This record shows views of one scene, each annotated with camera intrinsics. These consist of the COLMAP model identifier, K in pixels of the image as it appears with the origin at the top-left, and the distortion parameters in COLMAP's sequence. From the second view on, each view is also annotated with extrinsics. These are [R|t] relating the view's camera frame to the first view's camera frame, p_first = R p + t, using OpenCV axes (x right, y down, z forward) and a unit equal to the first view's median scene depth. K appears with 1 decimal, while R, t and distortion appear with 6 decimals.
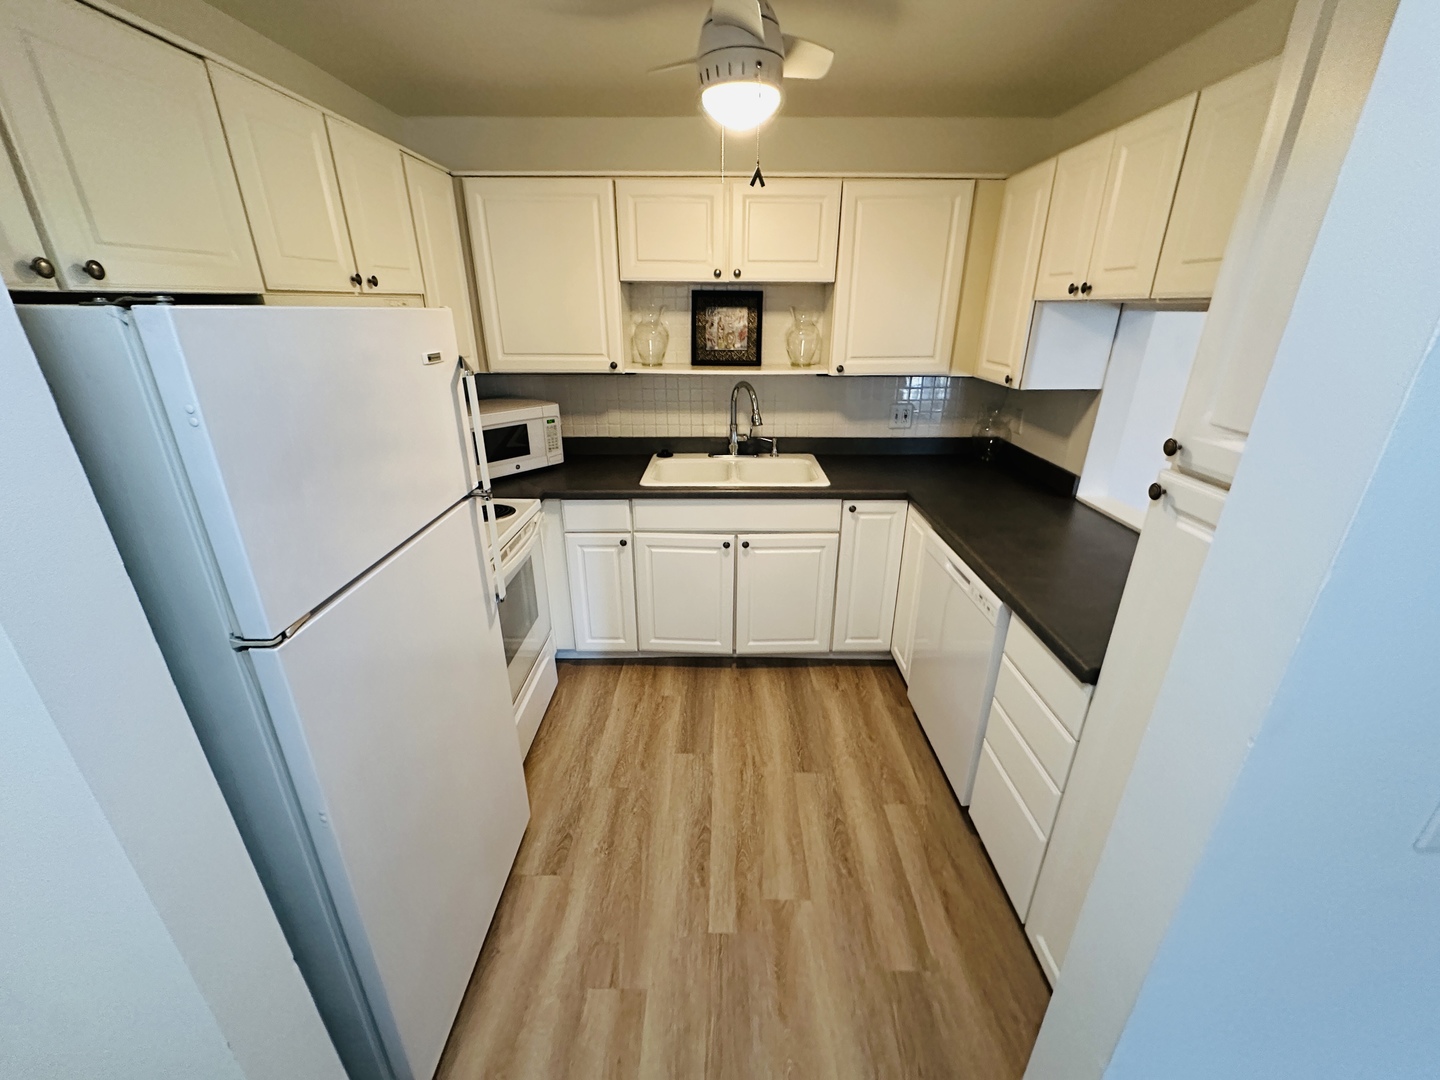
lens RADIAL K [[575.8, 0, 720.0], [0, 575.8, 540.0], [0, 0, 1]] dist [0.000150, 0.000187]
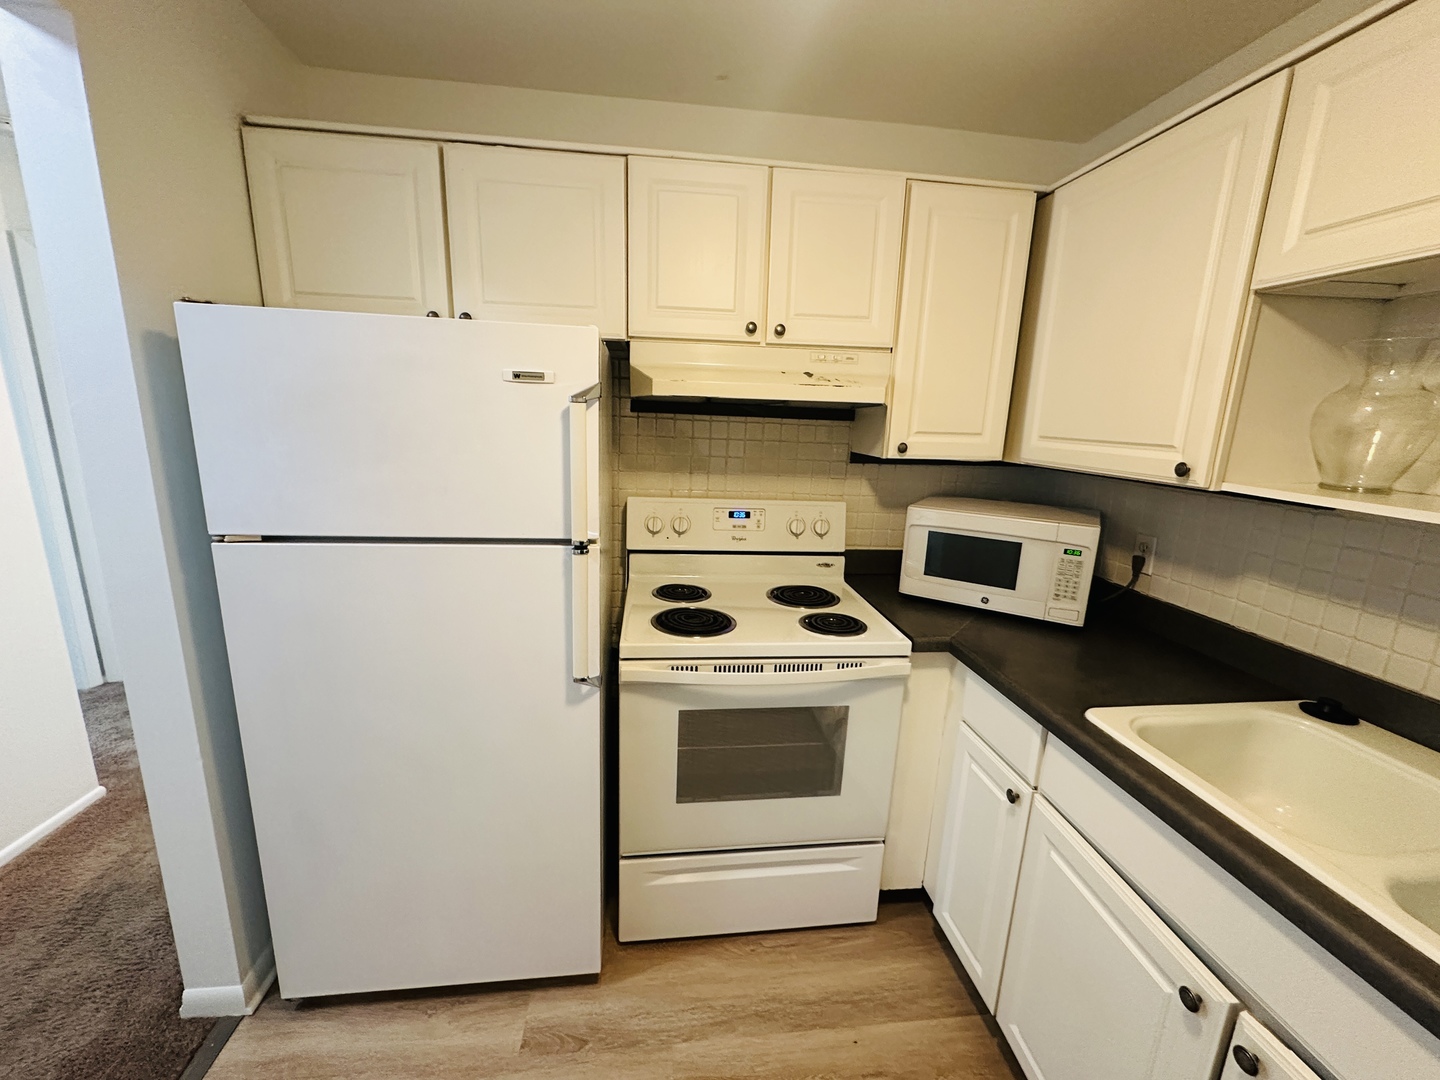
lens RADIAL K [[575.8, 0, 720.0], [0, 575.8, 540.0], [0, 0, 1]] dist [0.000150, 0.000187]
pose [[0.128793, 0.211955, -0.968756, 0.237152], [-0.404994, 0.902954, 0.143716, -0.164716], [0.905203, 0.373830, 0.202135, 0.581597]]
